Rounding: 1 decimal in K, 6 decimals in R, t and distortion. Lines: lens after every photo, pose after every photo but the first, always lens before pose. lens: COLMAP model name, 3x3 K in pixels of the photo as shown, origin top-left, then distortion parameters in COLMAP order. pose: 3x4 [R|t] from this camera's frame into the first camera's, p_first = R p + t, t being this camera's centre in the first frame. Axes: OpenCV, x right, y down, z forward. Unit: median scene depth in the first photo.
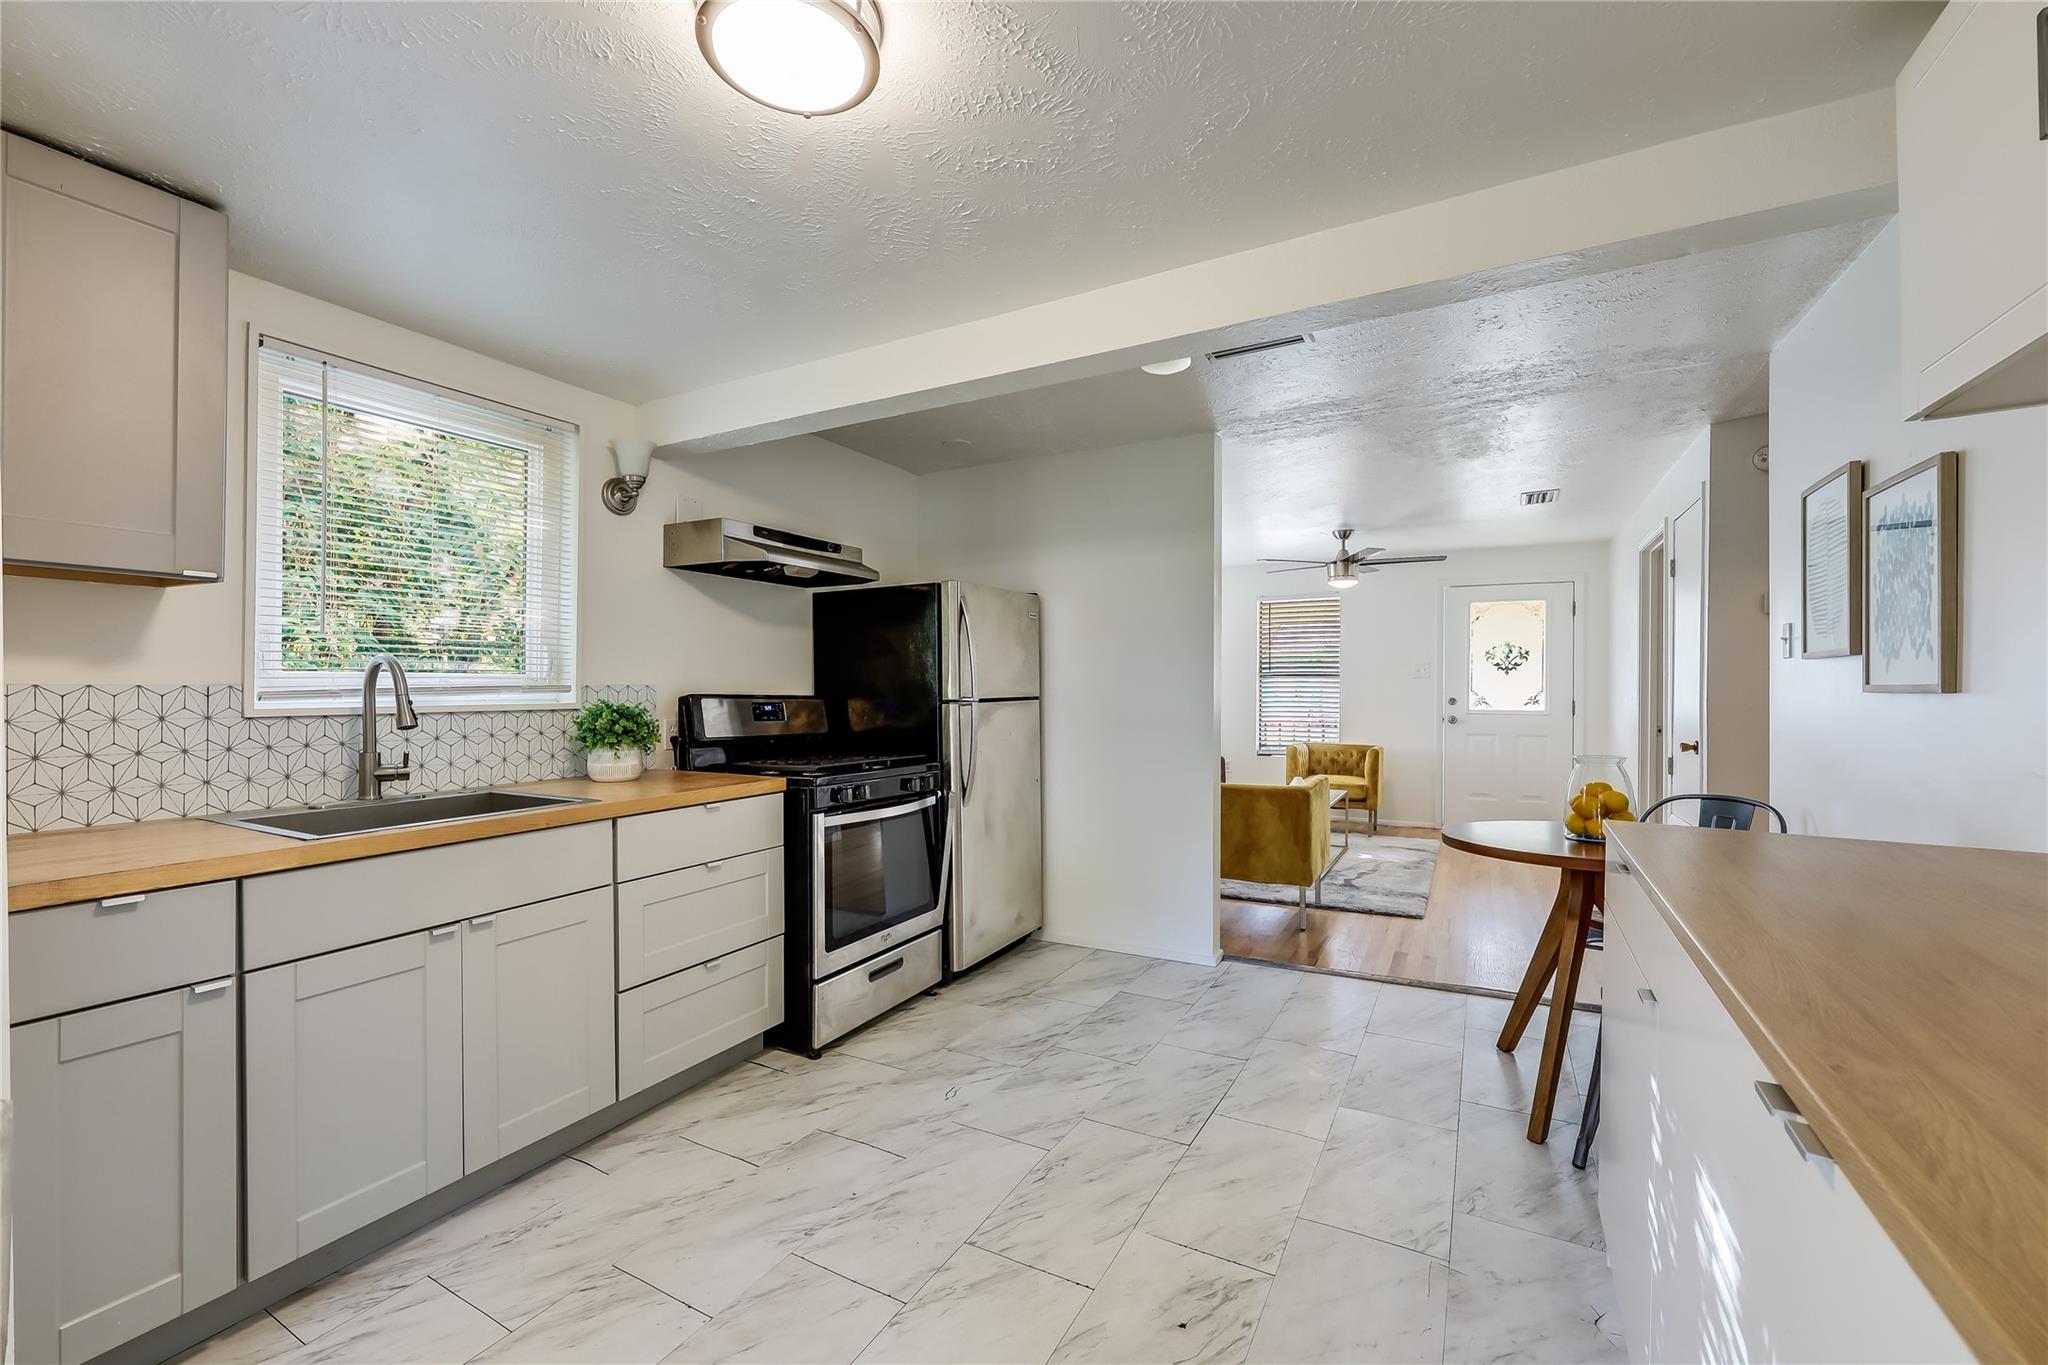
lens RADIAL K [[821.6, 0, 1022.0], [0, 821.6, 688.0], [0, 0, 1]] dist [-0.000743, -0.000067]
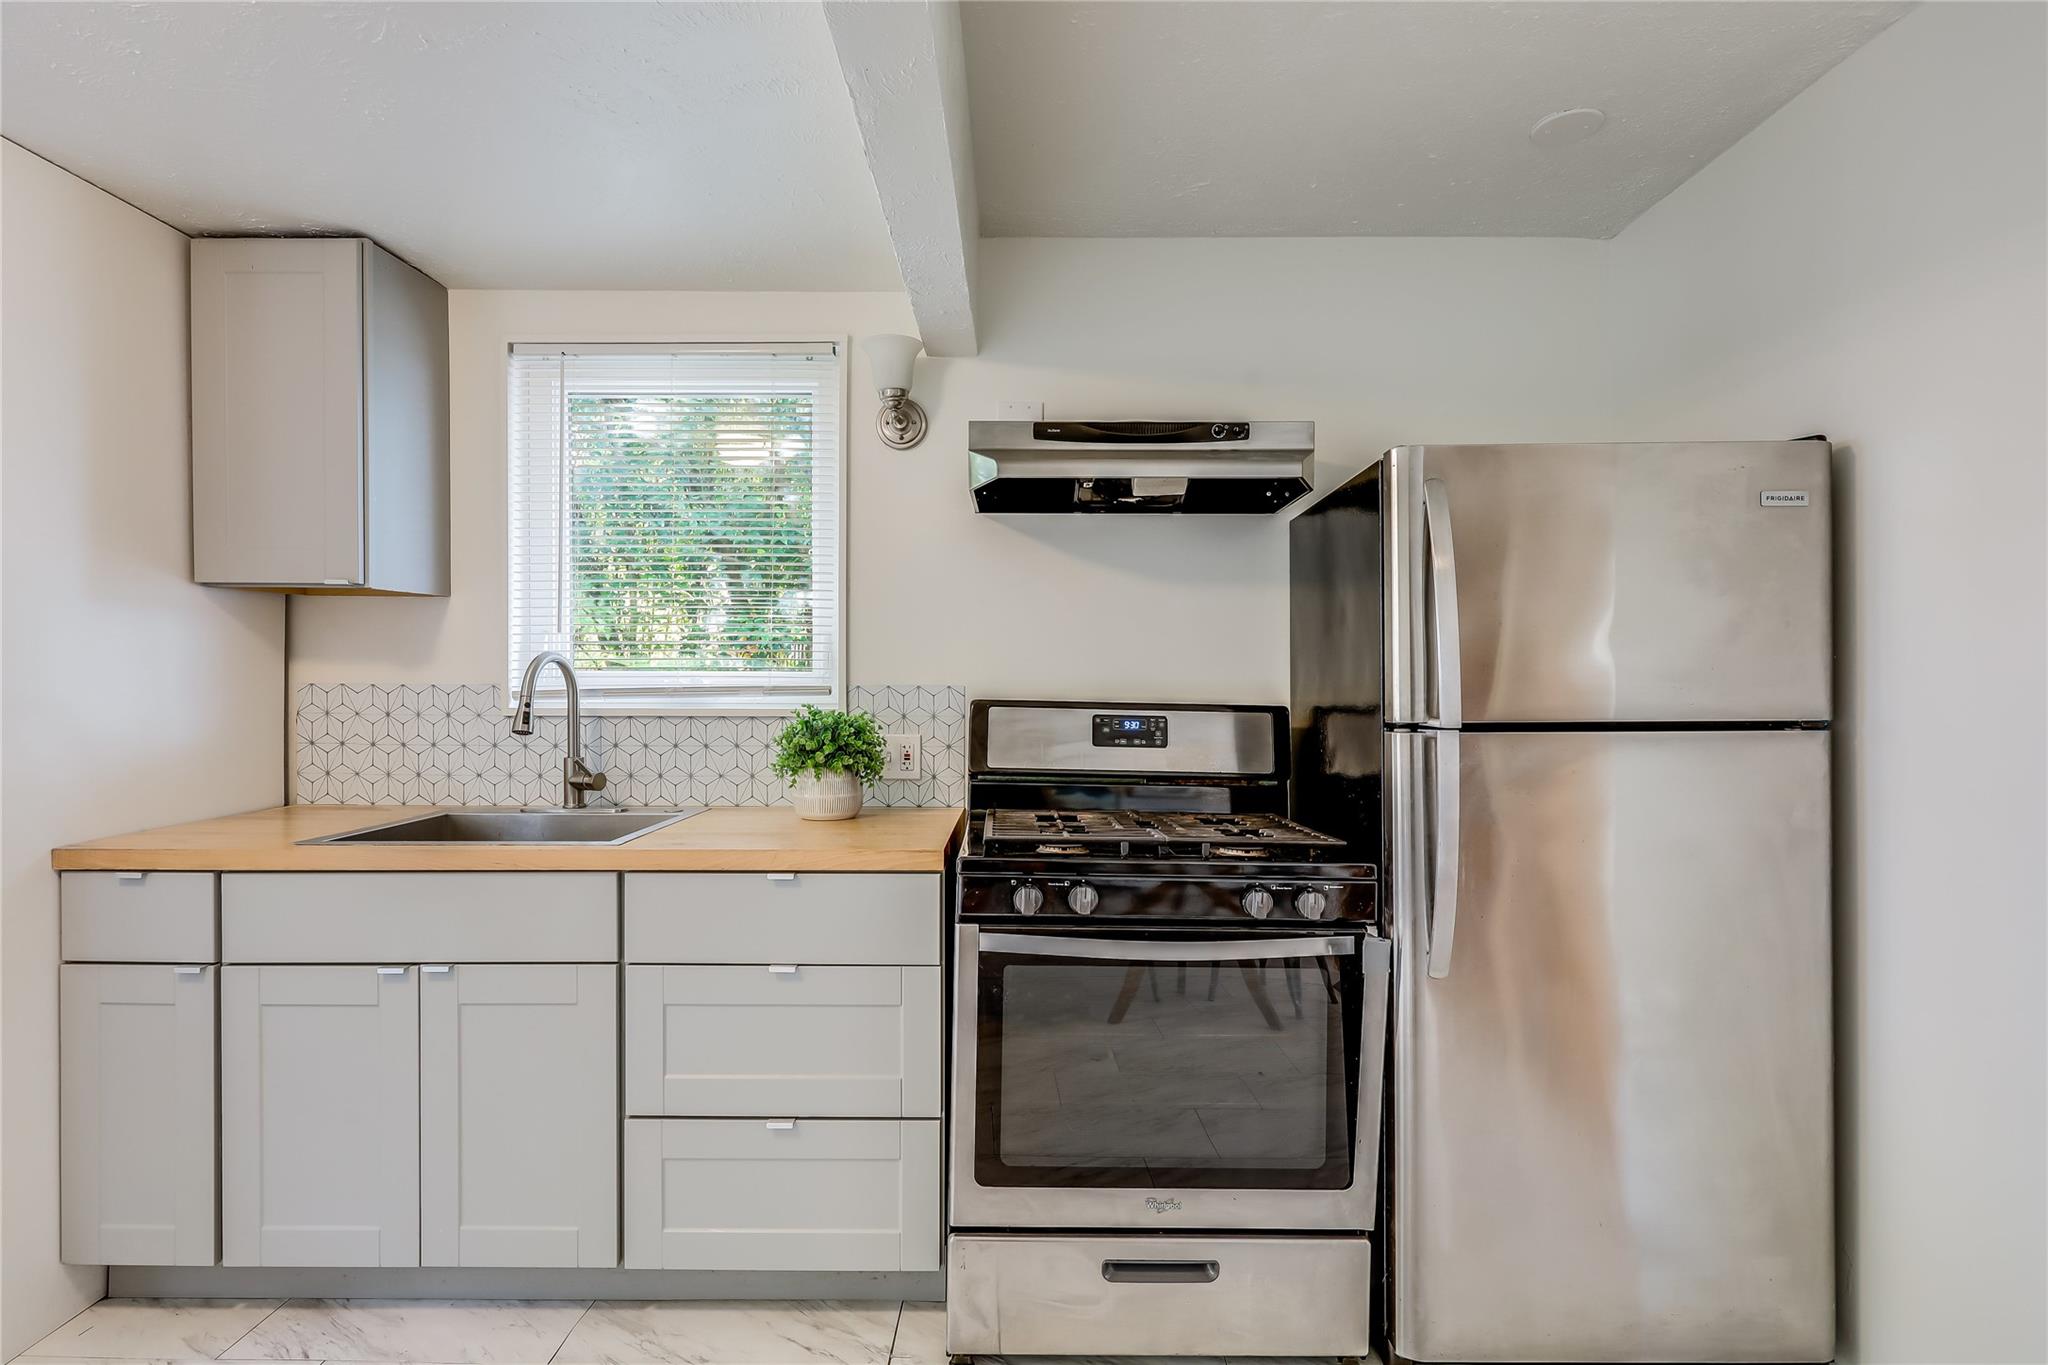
lens RADIAL K [[992.9, 0, 1019.9], [0, 992.9, 684.6], [0, 0, 1]] dist [-0.002742, -0.000177]
pose [[0.475963, 0.002033, -0.879463, 0.394424], [-0.005585, 0.999984, -0.000711, -0.005459], [0.879448, 0.005250, 0.475967, 0.814725]]
